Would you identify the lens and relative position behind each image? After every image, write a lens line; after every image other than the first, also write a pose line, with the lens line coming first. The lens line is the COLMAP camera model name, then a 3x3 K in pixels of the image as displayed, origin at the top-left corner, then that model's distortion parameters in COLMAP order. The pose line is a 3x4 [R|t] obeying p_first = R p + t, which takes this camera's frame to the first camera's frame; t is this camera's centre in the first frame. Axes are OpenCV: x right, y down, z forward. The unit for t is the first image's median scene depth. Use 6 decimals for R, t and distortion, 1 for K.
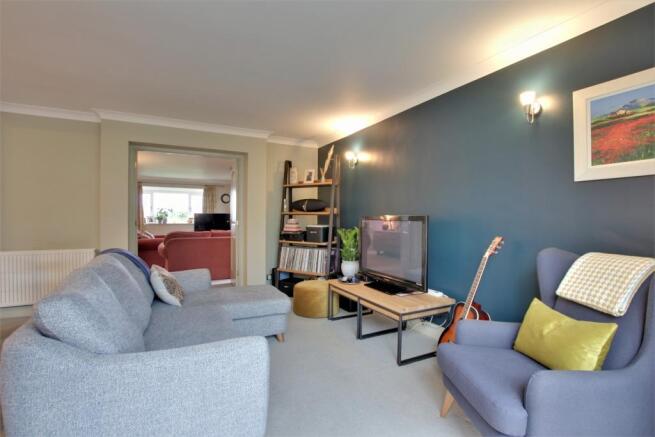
lens RADIAL K [[302.8, 0, 328.8], [0, 302.8, 222.6], [0, 0, 1]] dist [-0.024664, 0.000327]
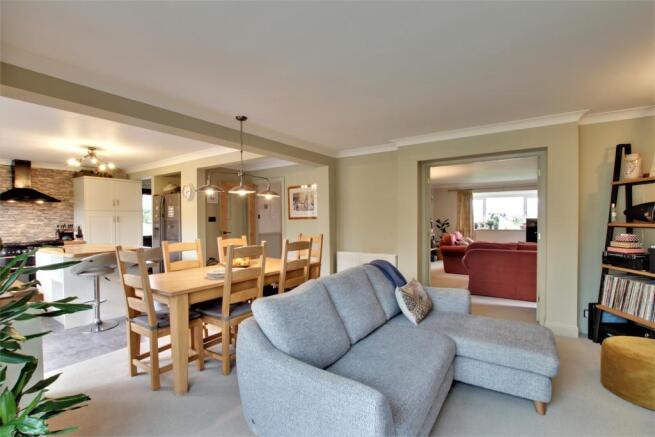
lens RADIAL K [[306.3, 0, 328.3], [0, 306.3, 224.1], [0, 0, 1]] dist [-0.024629, 0.000537]
pose [[0.475455, 0.003706, -0.879732, 0.136141], [-0.003200, 0.999992, 0.002484, -0.031452], [0.879734, 0.001634, 0.475463, 0.132778]]
